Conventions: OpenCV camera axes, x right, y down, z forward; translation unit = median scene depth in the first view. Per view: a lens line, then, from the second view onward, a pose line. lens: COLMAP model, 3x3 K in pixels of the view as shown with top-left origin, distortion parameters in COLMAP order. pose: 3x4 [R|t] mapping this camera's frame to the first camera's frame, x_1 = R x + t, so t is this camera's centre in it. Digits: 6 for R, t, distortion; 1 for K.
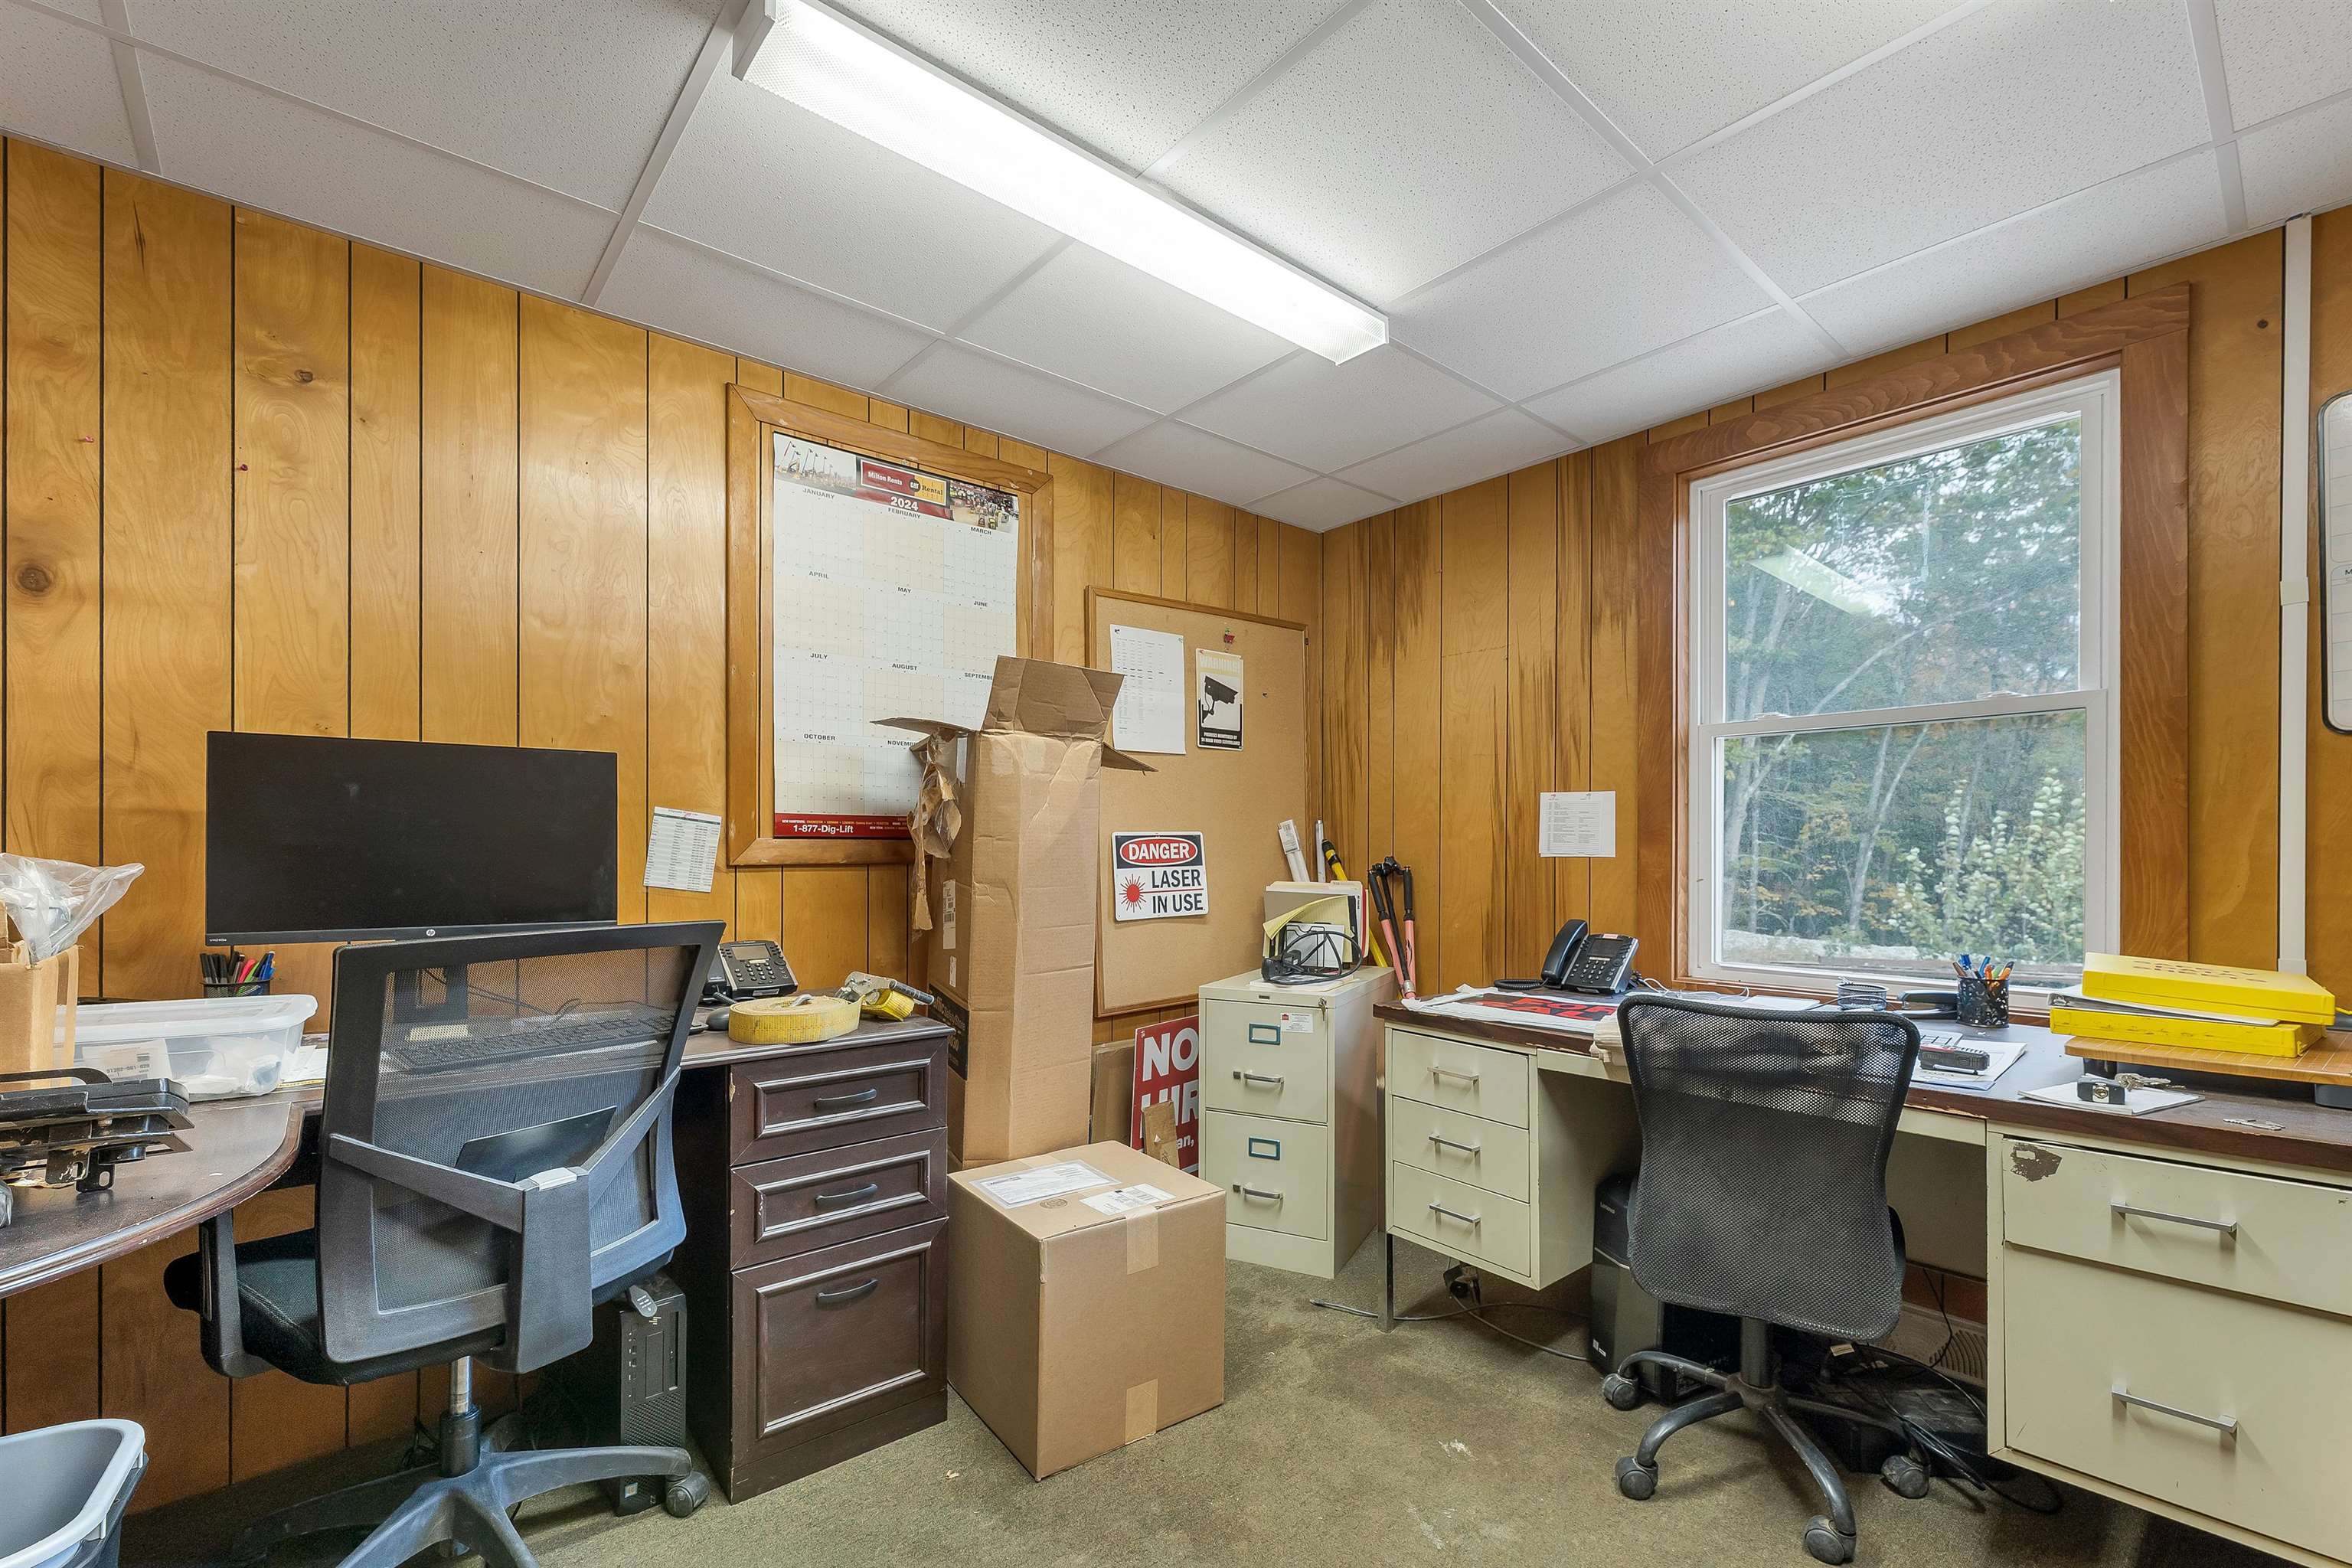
lens RADIAL K [[1002.0, 0, 1178.2], [0, 1002.0, 851.5], [0, 0, 1]] dist [-0.000623, -0.000083]
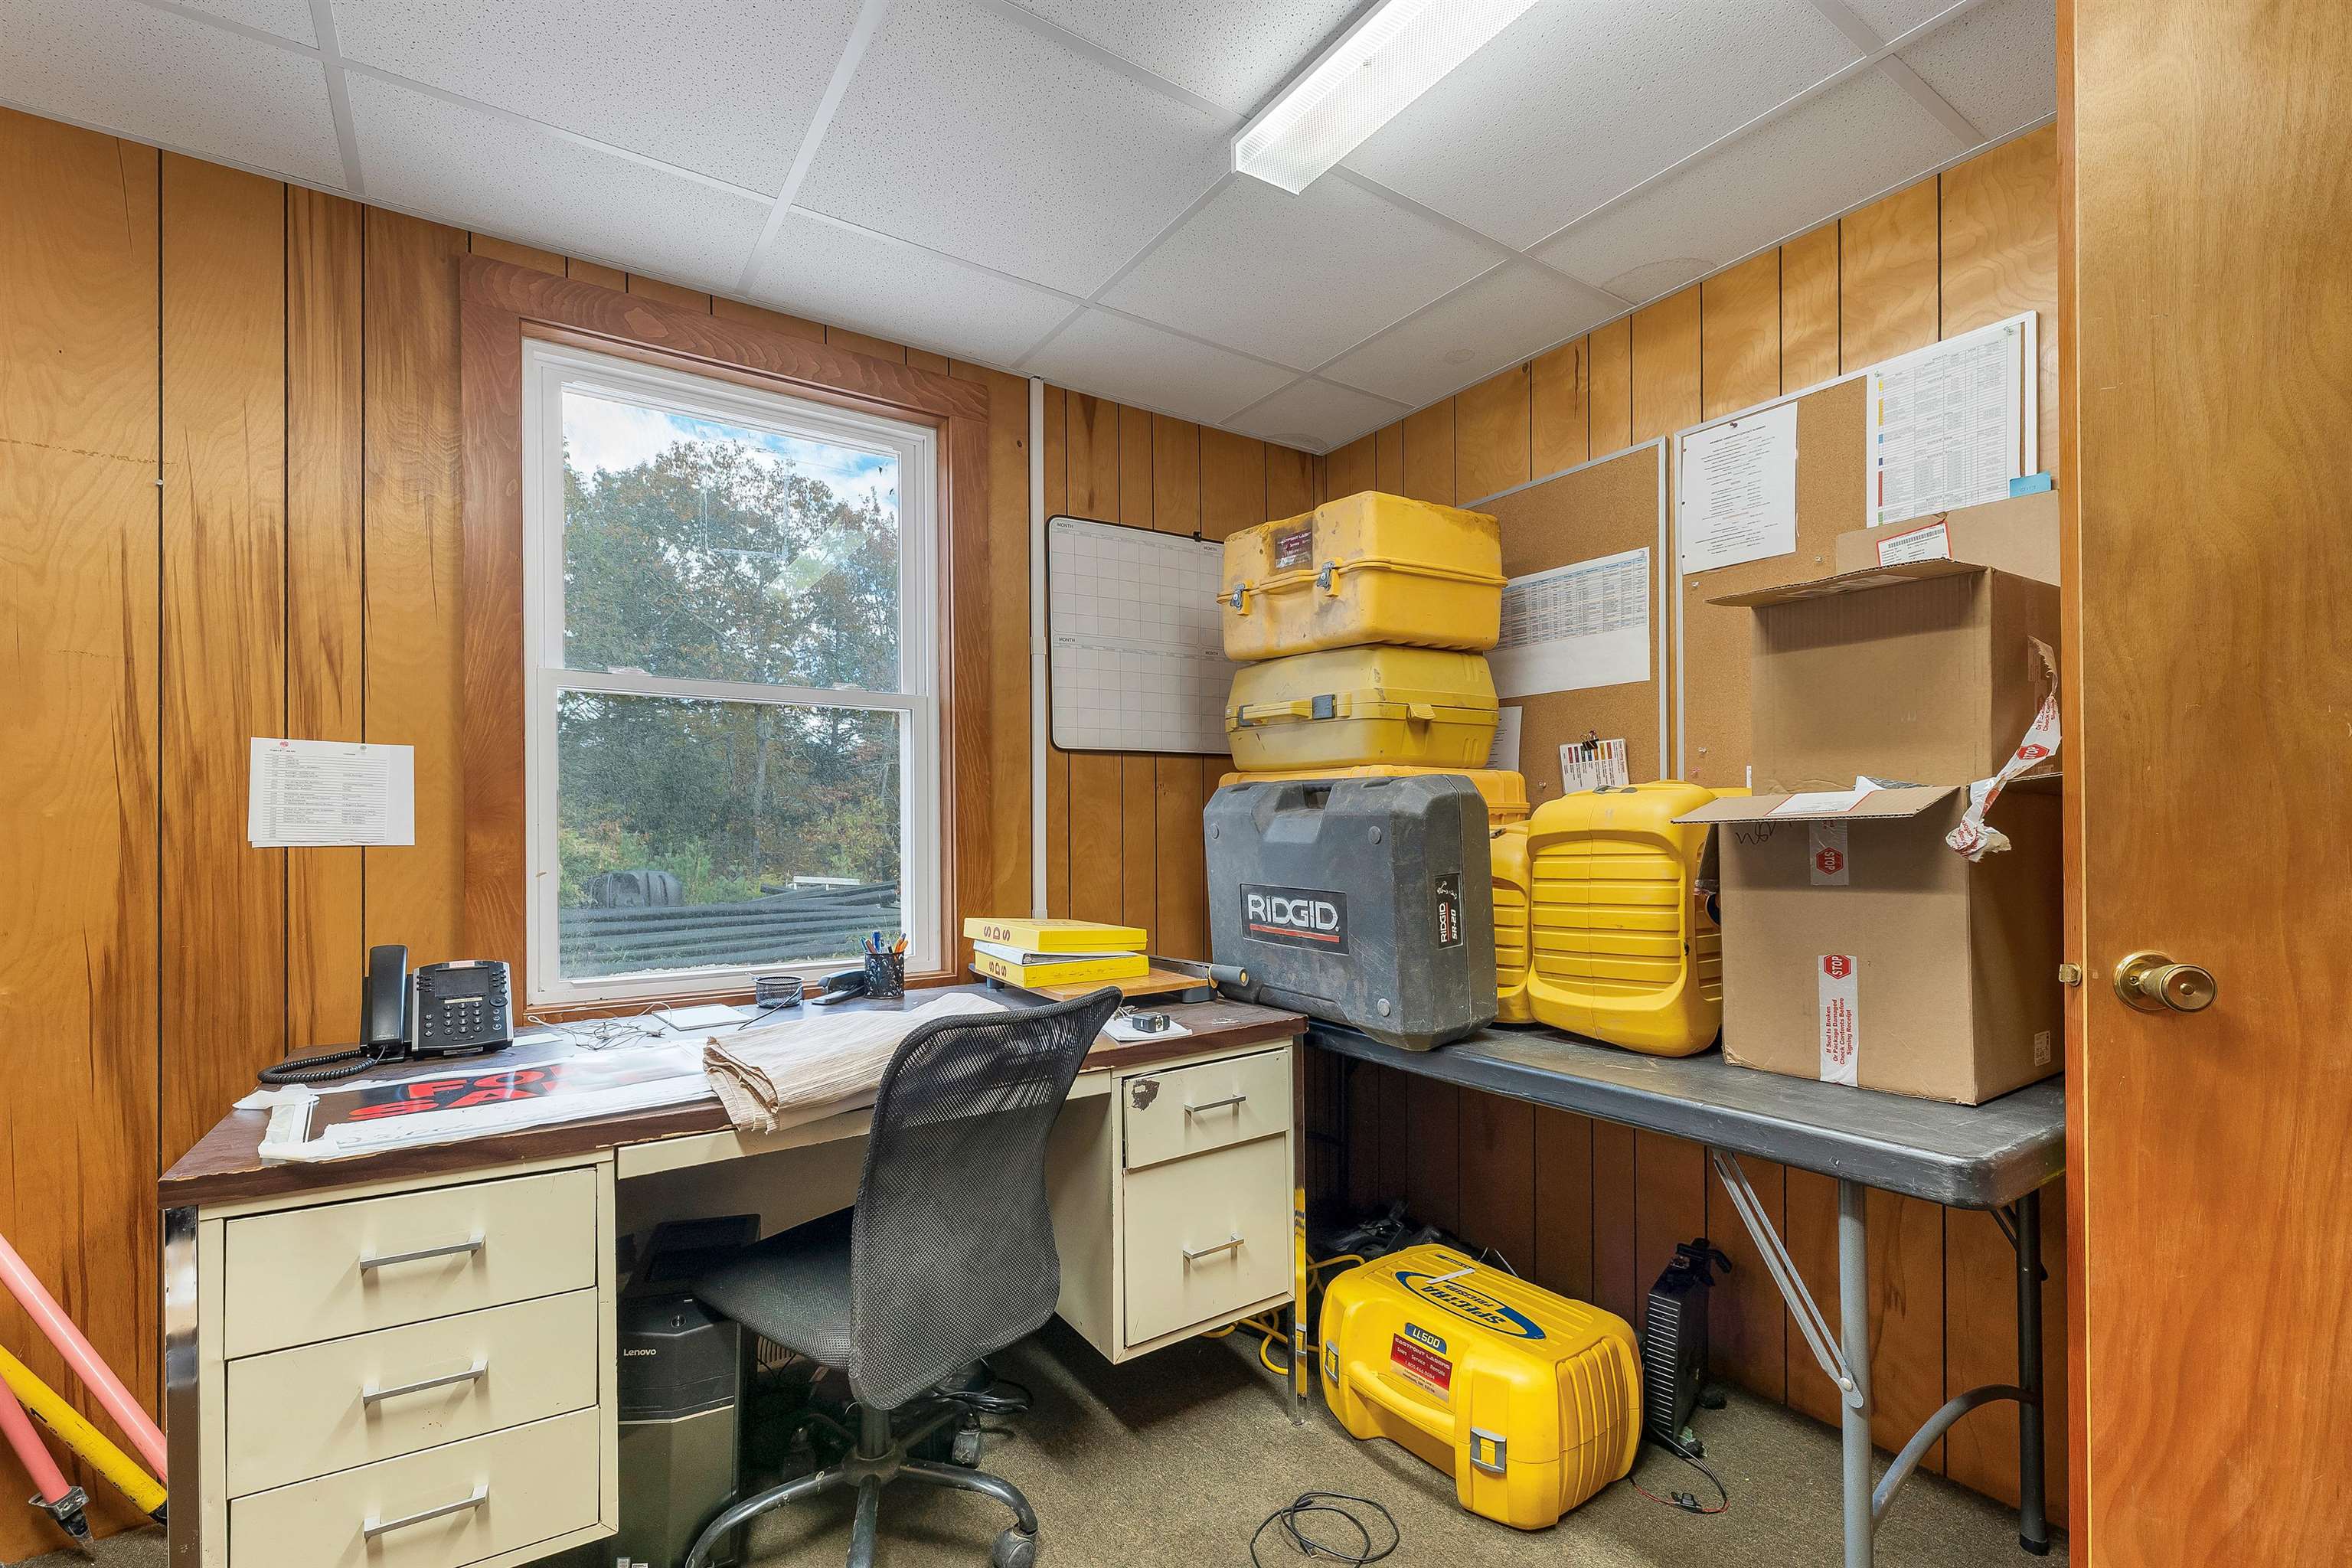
lens RADIAL K [[1021.2, 0, 1178.0], [0, 1021.2, 825.7], [0, 0, 1]] dist [0.001822, -0.000110]
pose [[0.114328, 0.003359, 0.993437, -0.190613], [0.007474, 0.999963, -0.004242, -0.000862], [-0.993415, 0.007910, 0.114298, 0.452576]]
